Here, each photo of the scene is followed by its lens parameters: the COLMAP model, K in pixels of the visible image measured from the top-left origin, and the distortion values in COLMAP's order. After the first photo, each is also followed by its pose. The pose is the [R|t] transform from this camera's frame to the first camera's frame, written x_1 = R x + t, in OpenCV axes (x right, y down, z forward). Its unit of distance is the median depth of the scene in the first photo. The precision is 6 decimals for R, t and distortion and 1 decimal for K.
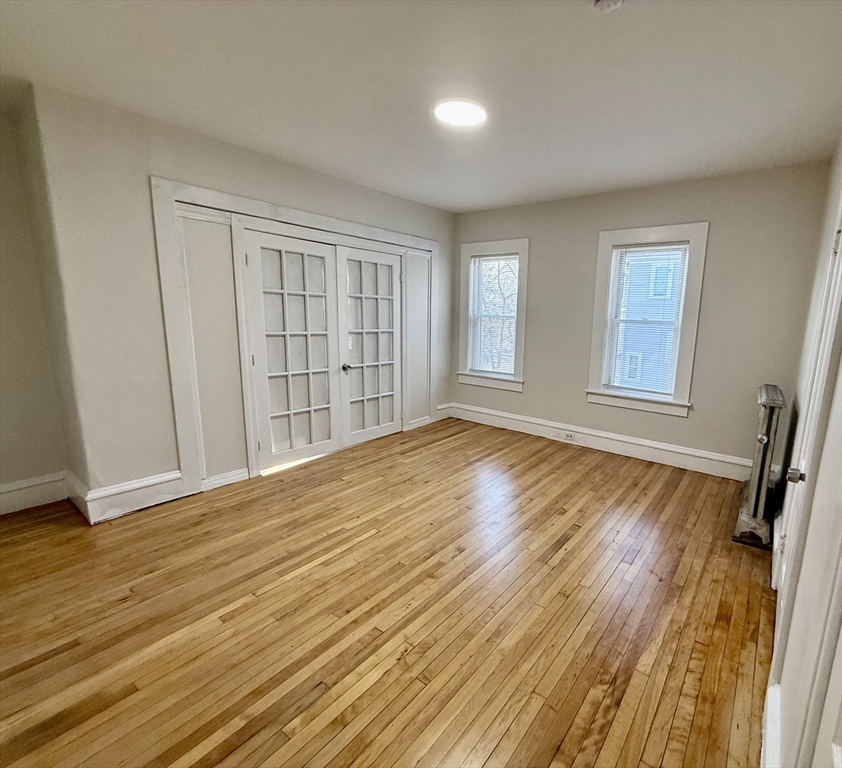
lens RADIAL K [[403.0, 0, 510.3], [0, 403.0, 380.0], [0, 0, 1]] dist [0.000321, -0.000786]
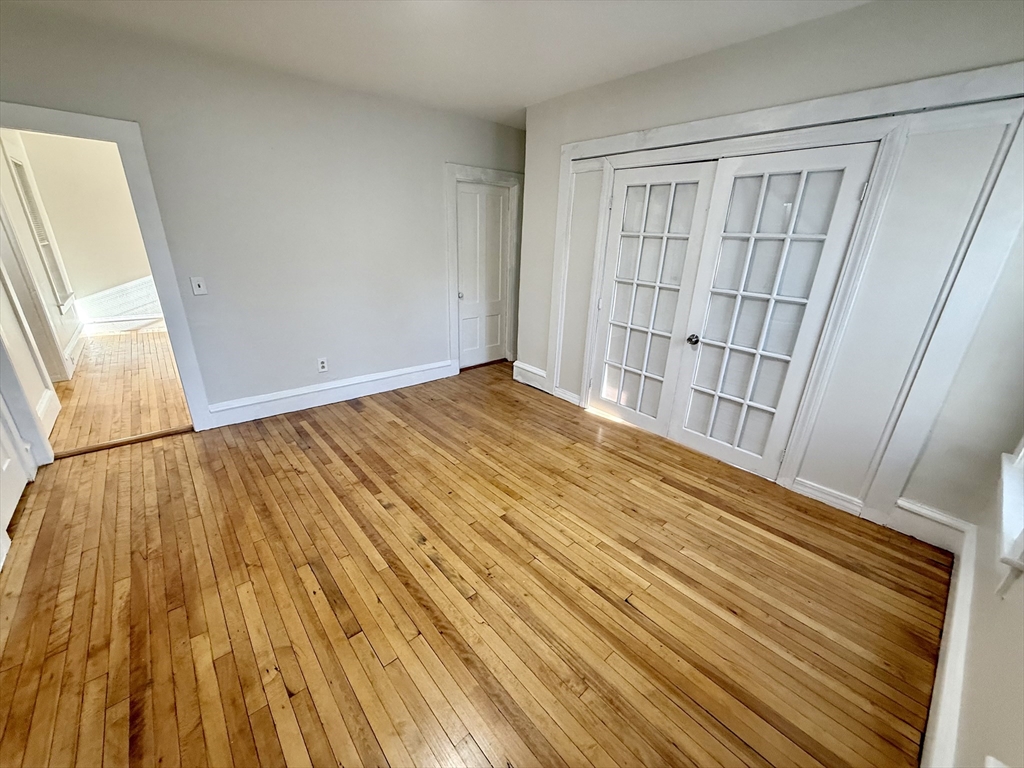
lens RADIAL K [[406.0, 0, 515.6], [0, 406.0, 387.5], [0, 0, 1]] dist [0.000141, -0.000489]
pose [[-0.260822, 0.303018, -0.916598, 0.487971], [-0.194682, 0.913446, 0.357373, -0.199666], [0.945553, 0.271656, -0.179254, 1.117228]]
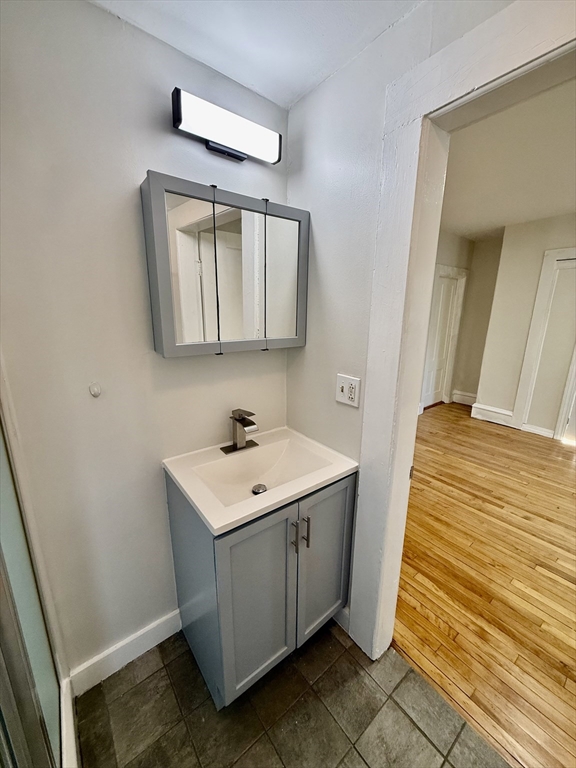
lens RADIAL K [[304.5, 0, 288.8], [0, 304.5, 383.3], [0, 0, 1]] dist [0.000141, -0.000489]
pose [[-0.315634, 0.190385, -0.929585, 0.732461], [-0.174355, 0.951348, 0.254043, -0.071275], [0.932725, 0.242263, -0.267083, 0.371713]]
